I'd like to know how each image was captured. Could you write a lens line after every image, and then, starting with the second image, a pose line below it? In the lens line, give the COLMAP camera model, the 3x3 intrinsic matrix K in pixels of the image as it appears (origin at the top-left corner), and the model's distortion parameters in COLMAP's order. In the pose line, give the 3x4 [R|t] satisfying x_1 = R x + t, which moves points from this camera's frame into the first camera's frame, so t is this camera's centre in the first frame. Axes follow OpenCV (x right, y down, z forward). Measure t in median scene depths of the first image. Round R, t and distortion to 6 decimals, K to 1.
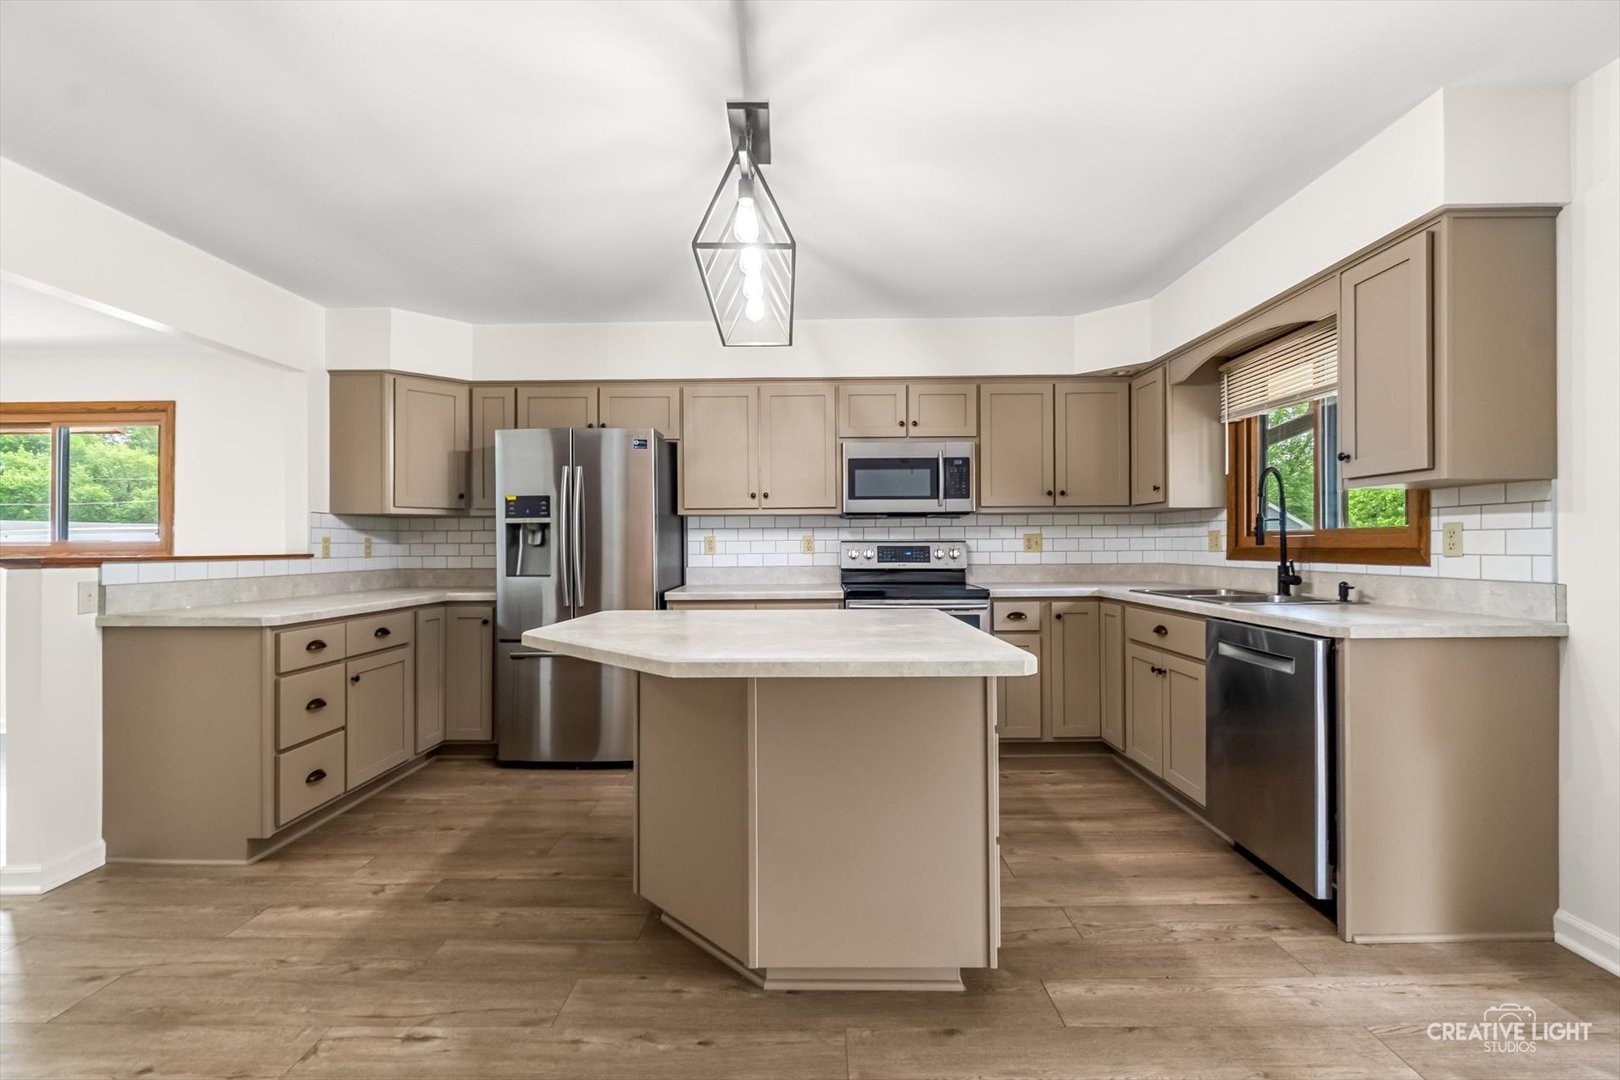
lens RADIAL K [[709.3, 0, 807.7], [0, 709.3, 539.5], [0, 0, 1]] dist [0.004929, 0.000250]
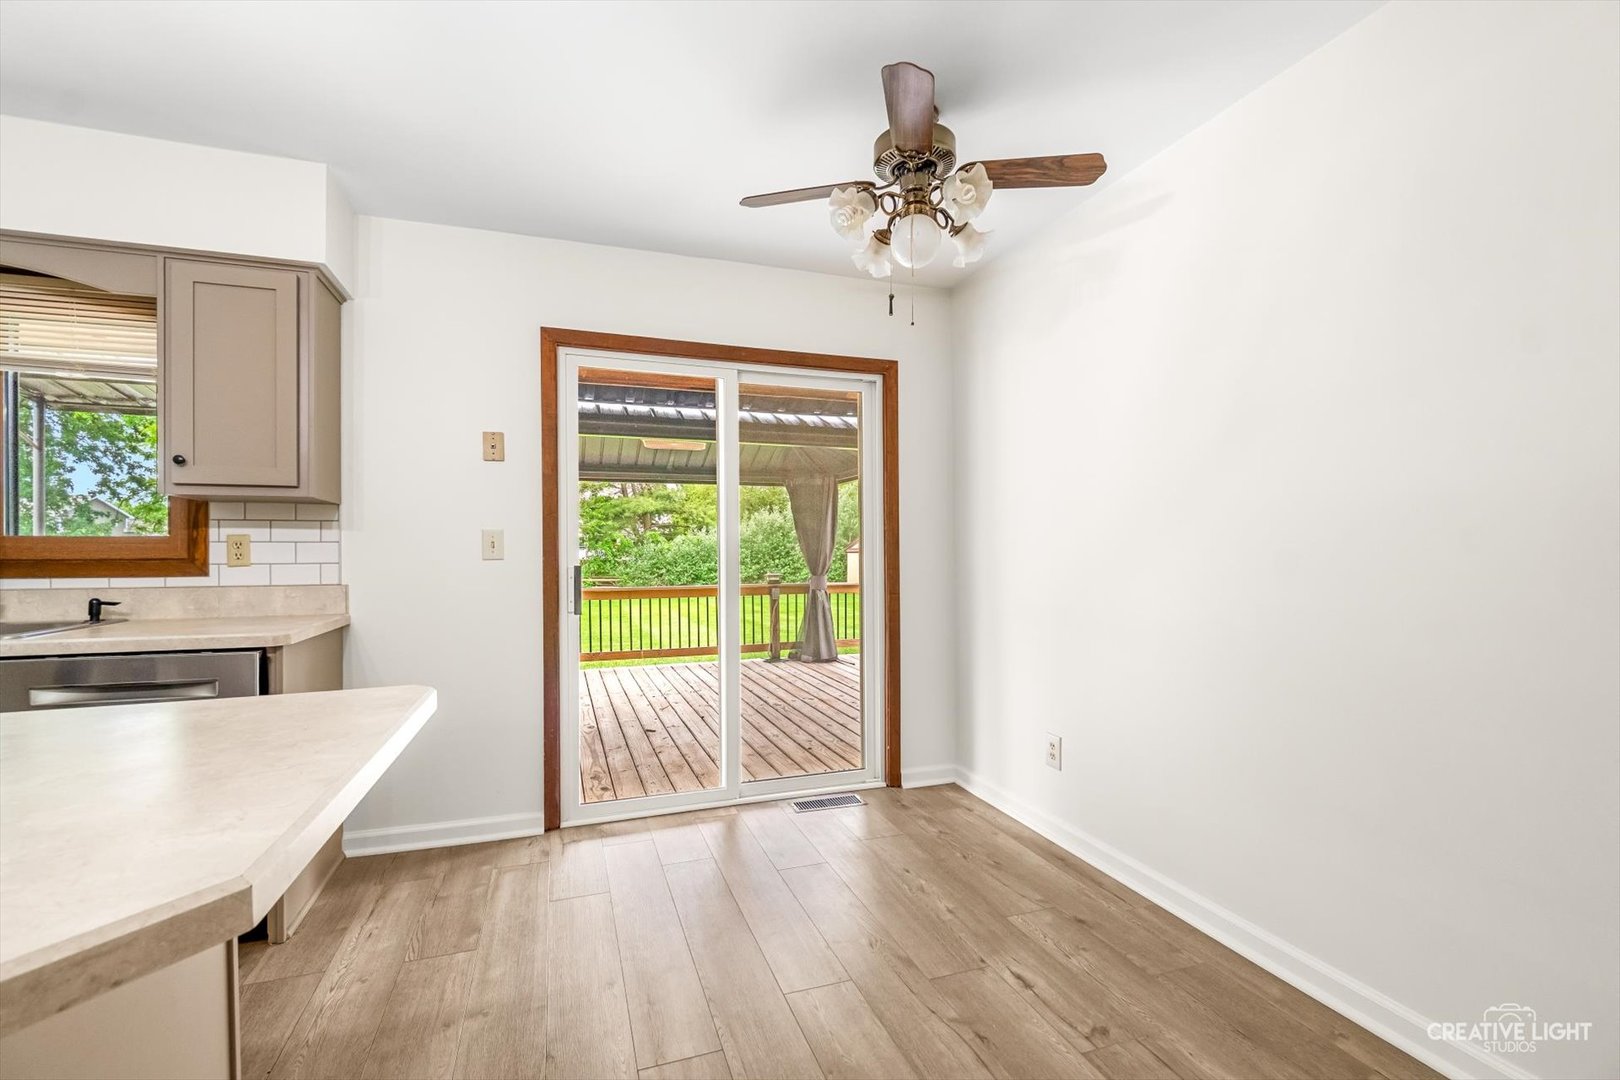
lens RADIAL K [[709.3, 0, 807.0], [0, 709.3, 545.9], [0, 0, 1]] dist [0.004929, 0.000250]
pose [[-0.336318, 0.010466, 0.941690, -0.423377], [-0.006547, 0.999888, -0.013451, 0.002355], [-0.941726, -0.010689, -0.336212, 0.580475]]
